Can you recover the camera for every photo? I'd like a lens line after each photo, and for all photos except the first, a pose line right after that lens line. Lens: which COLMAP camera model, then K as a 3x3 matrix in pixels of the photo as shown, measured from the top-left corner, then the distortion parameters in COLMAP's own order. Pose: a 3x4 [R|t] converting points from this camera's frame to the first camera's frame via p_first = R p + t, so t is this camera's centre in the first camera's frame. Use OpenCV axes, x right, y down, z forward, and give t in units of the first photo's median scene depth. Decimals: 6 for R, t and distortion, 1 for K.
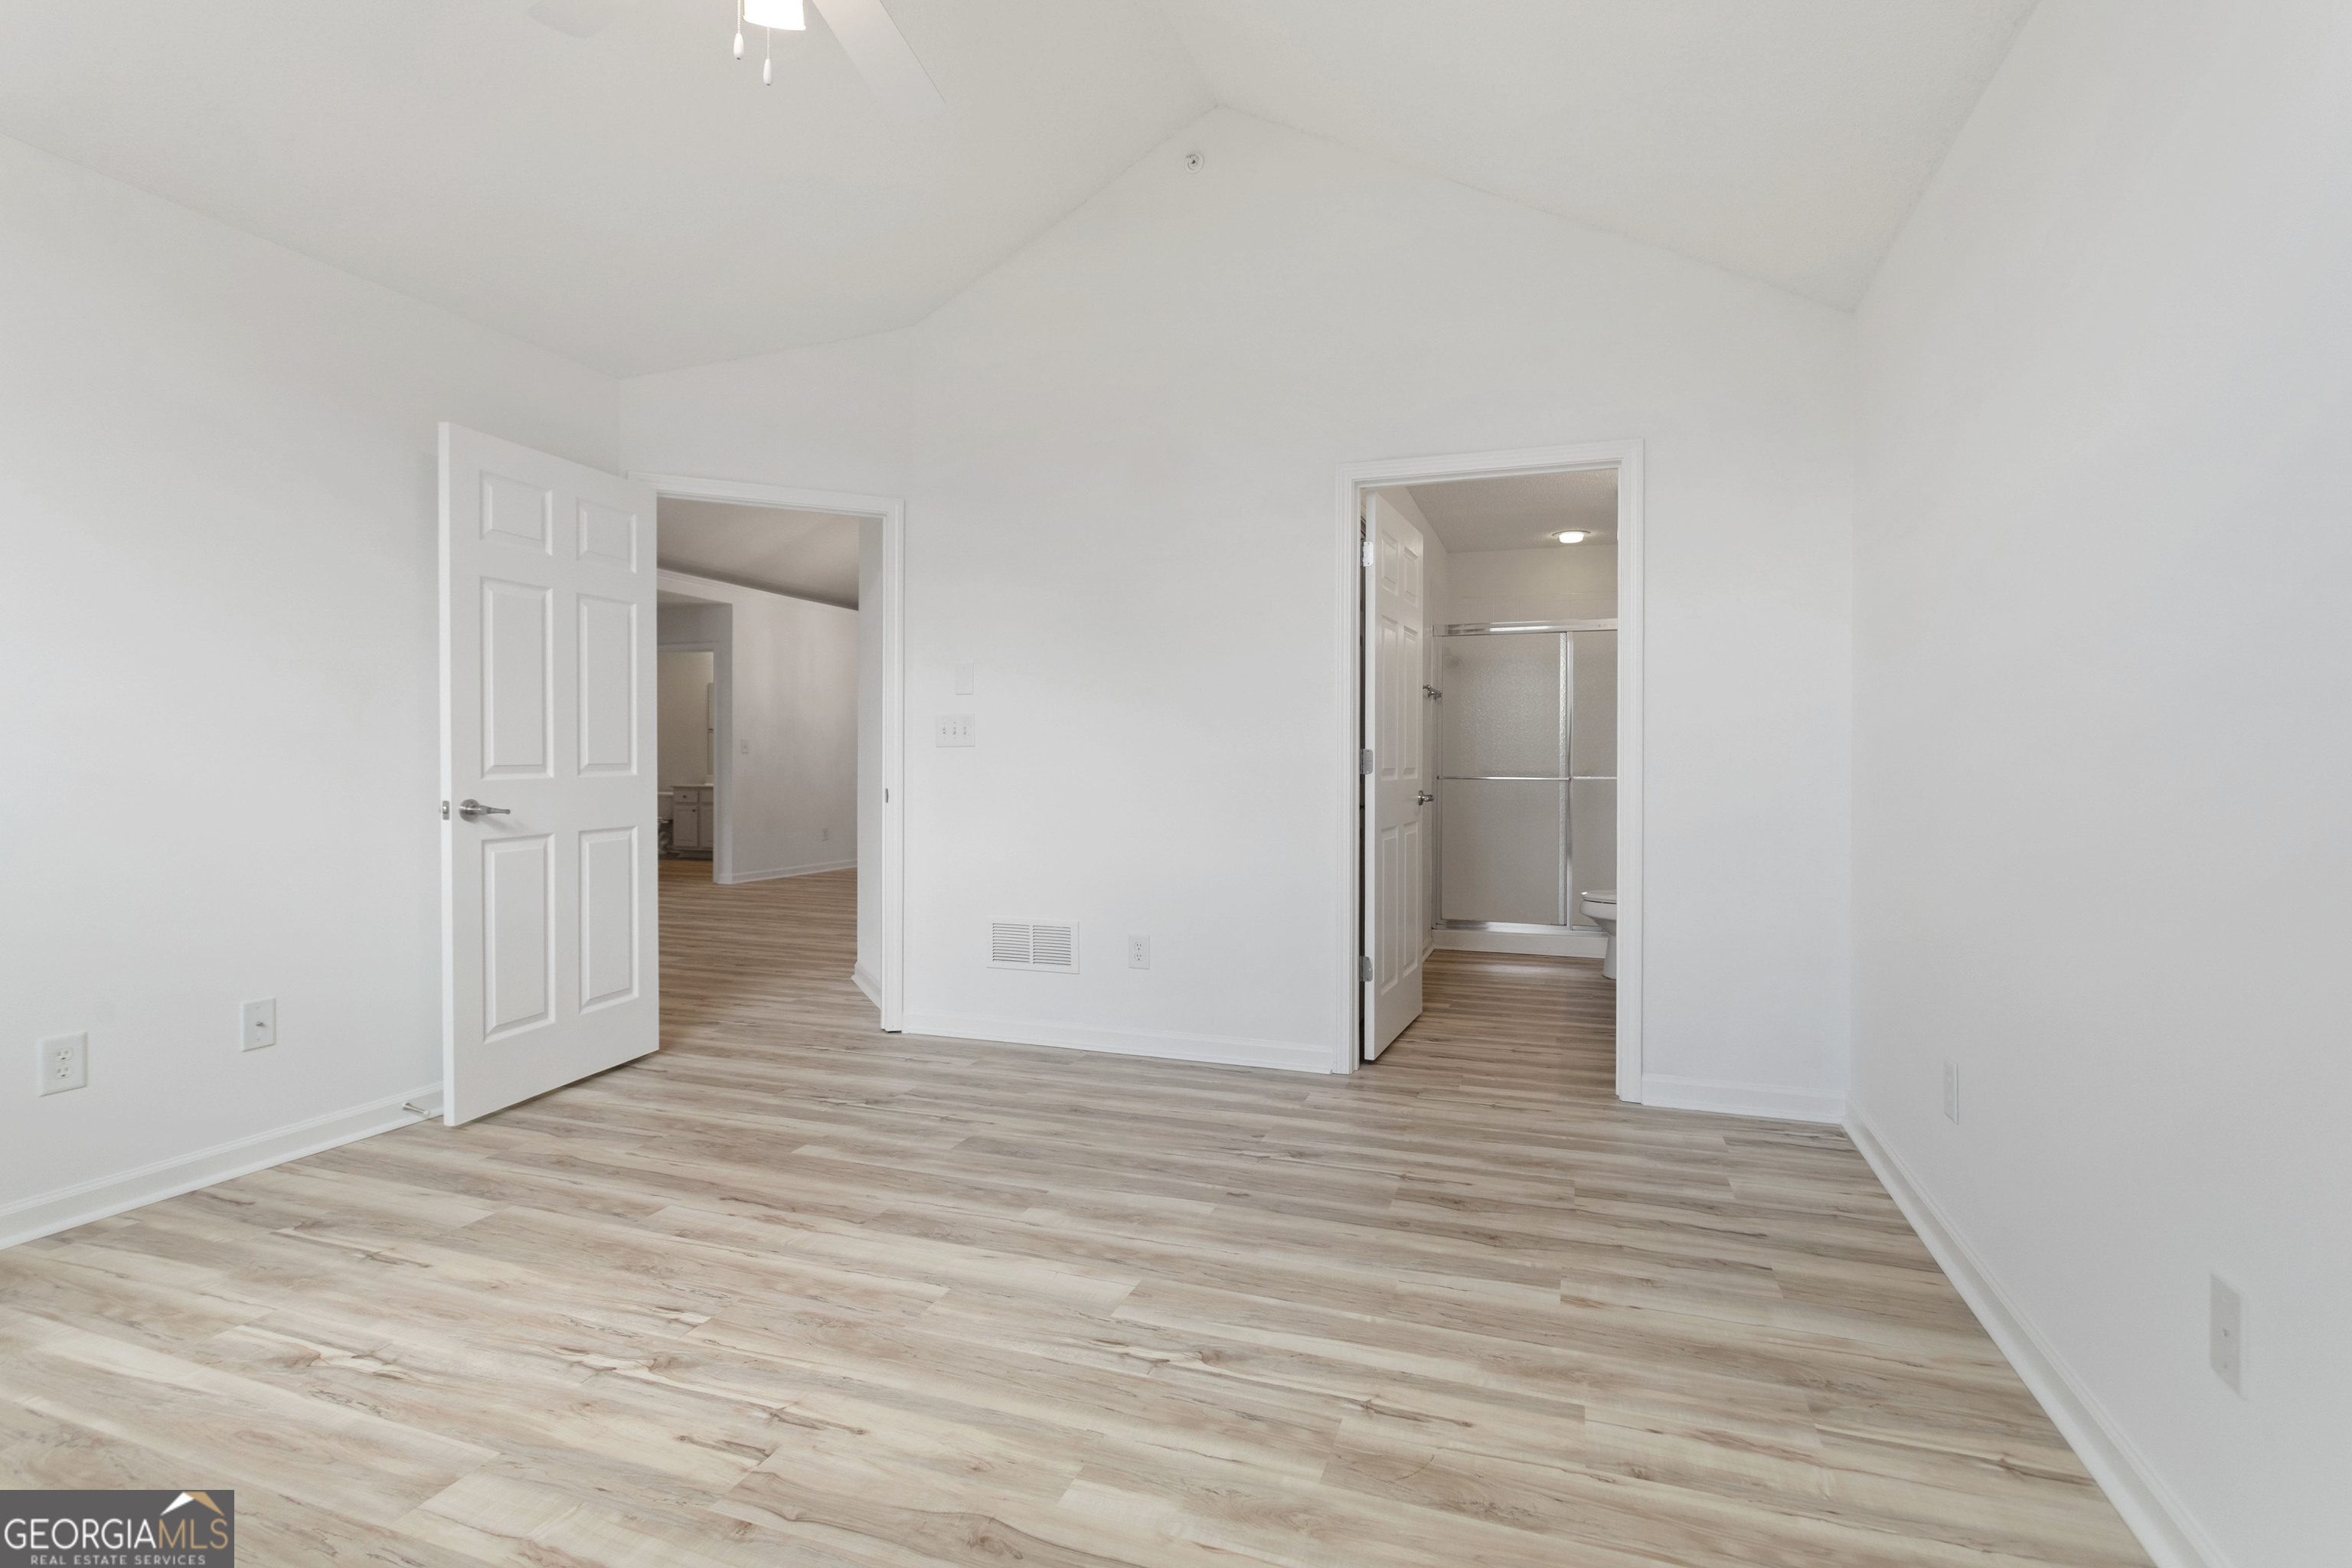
lens RADIAL K [[1115.2, 0, 1171.7], [0, 1115.2, 775.8], [0, 0, 1]] dist [0.000308, 0.000792]
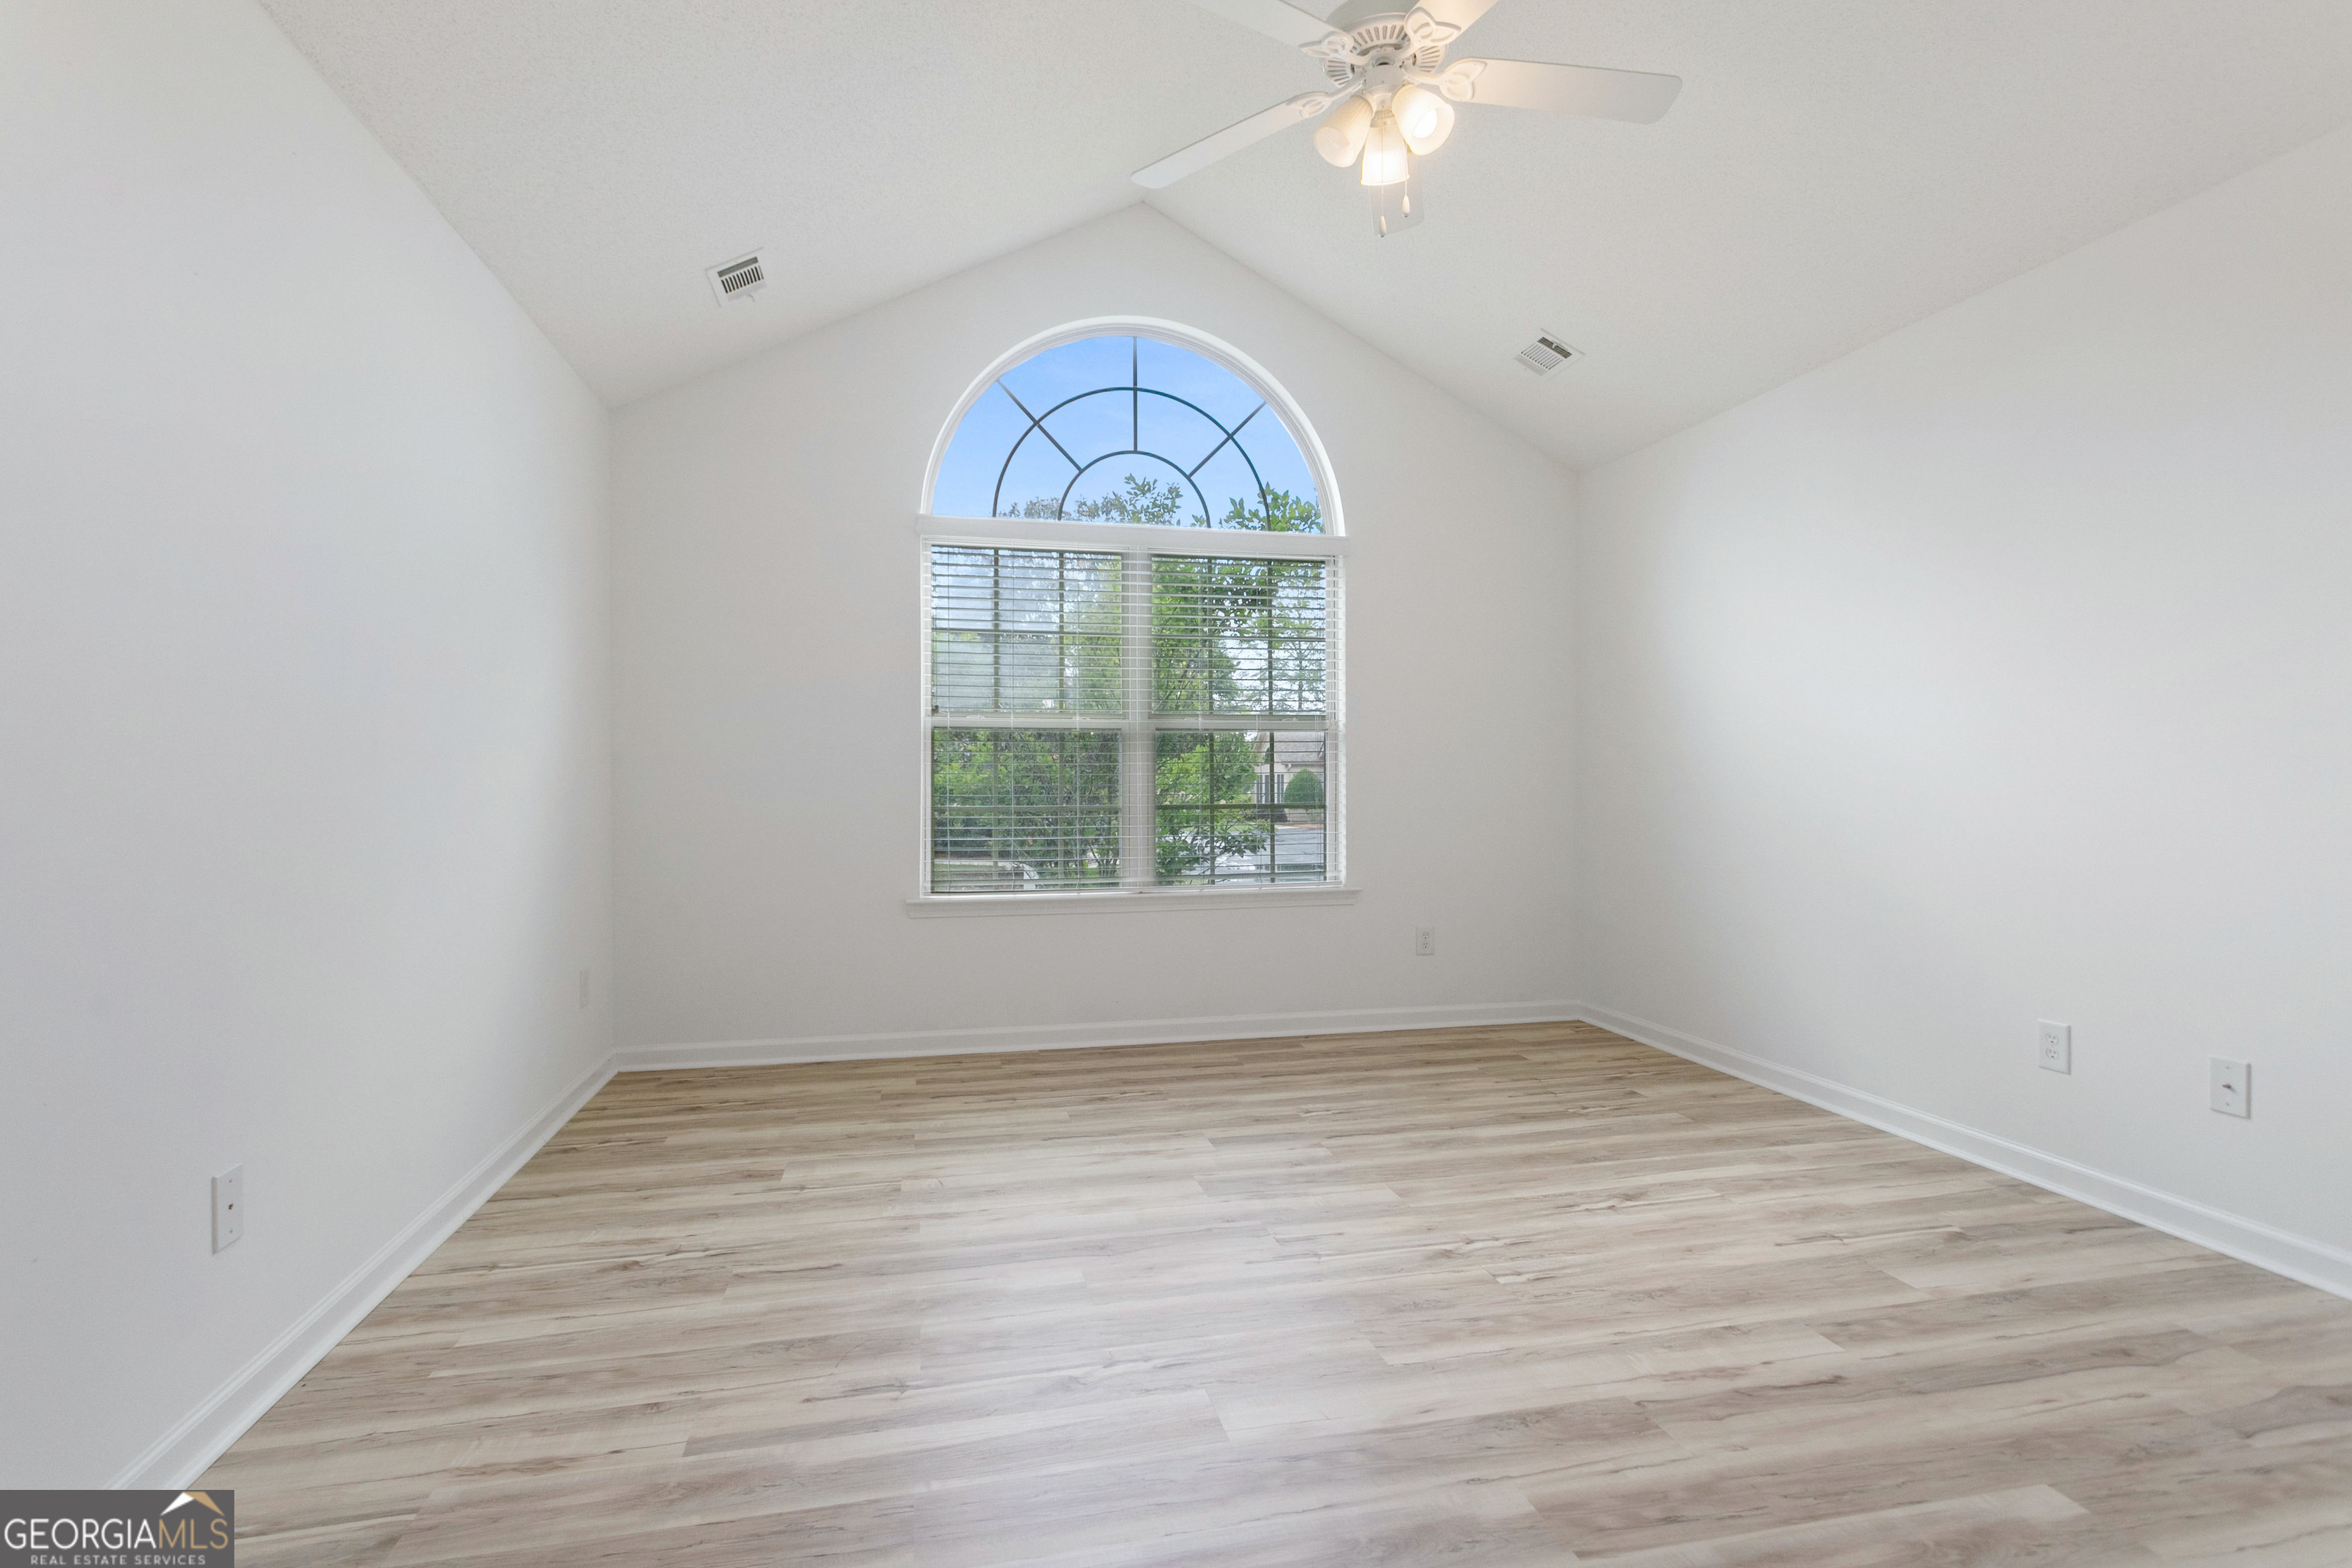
lens RADIAL K [[1116.8, 0, 1168.9], [0, 1116.8, 805.5], [0, 0, 1]] dist [0.001134, 0.000810]
pose [[-0.839392, 0.010342, -0.543429, 0.433579], [-0.007155, 0.999522, 0.030075, -0.018346], [0.543480, 0.029133, -0.838916, 1.631920]]
